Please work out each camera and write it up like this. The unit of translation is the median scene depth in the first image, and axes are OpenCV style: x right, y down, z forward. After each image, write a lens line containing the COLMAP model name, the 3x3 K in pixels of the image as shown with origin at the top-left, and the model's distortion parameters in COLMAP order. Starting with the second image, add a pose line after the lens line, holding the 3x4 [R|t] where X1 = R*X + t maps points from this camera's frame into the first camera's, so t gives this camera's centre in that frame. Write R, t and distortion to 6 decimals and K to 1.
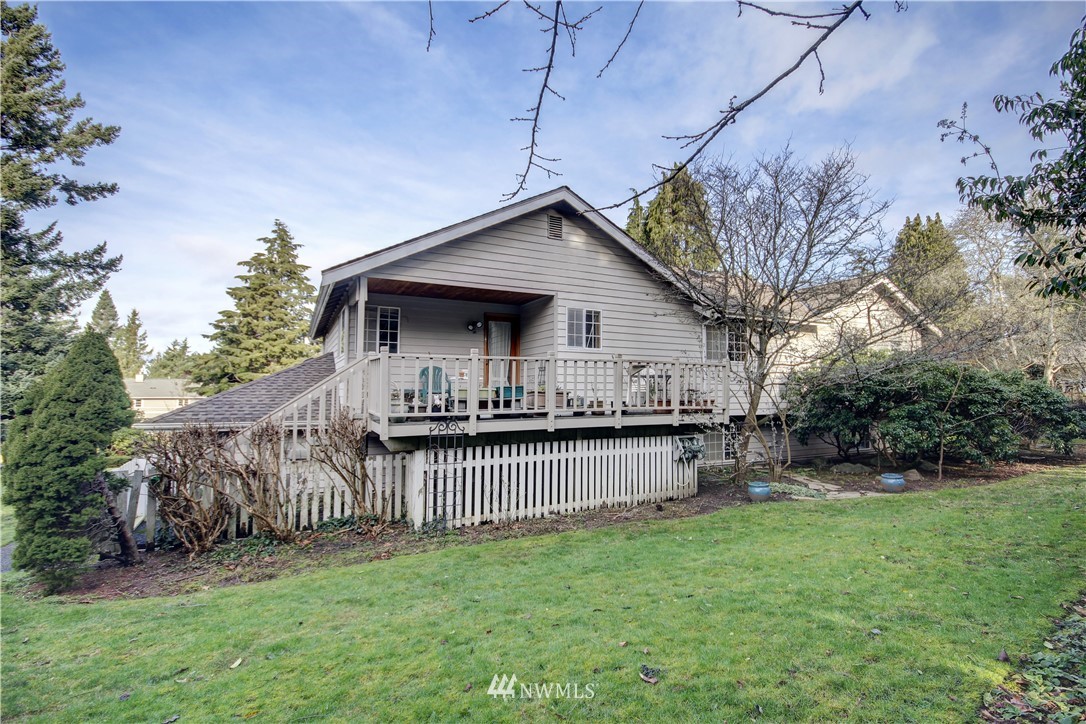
lens RADIAL K [[506.9, 0, 542.7], [0, 506.9, 371.5], [0, 0, 1]] dist [0.001929, -0.002793]
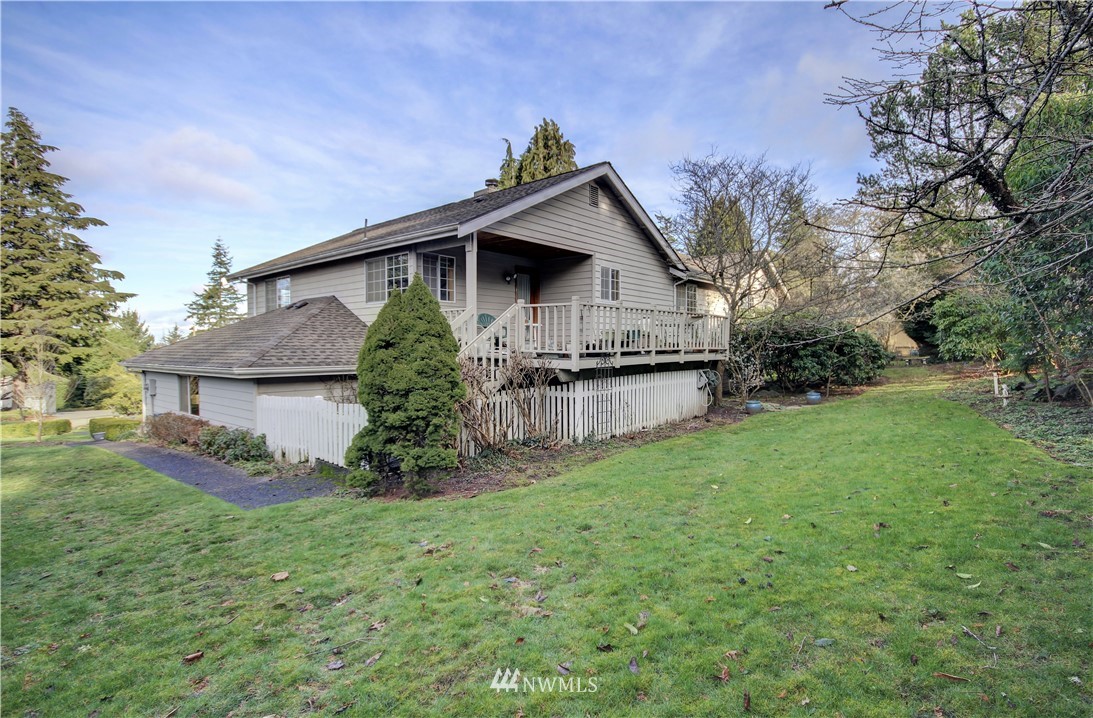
lens RADIAL K [[513.6, 0, 582.5], [0, 513.6, 363.9], [0, 0, 1]] dist [-0.006933, -0.001082]
pose [[0.921411, -0.017095, 0.388213, -0.469811], [-0.013204, 0.997078, 0.075245, 0.012328], [-0.388365, -0.074458, 0.918493, -0.103329]]
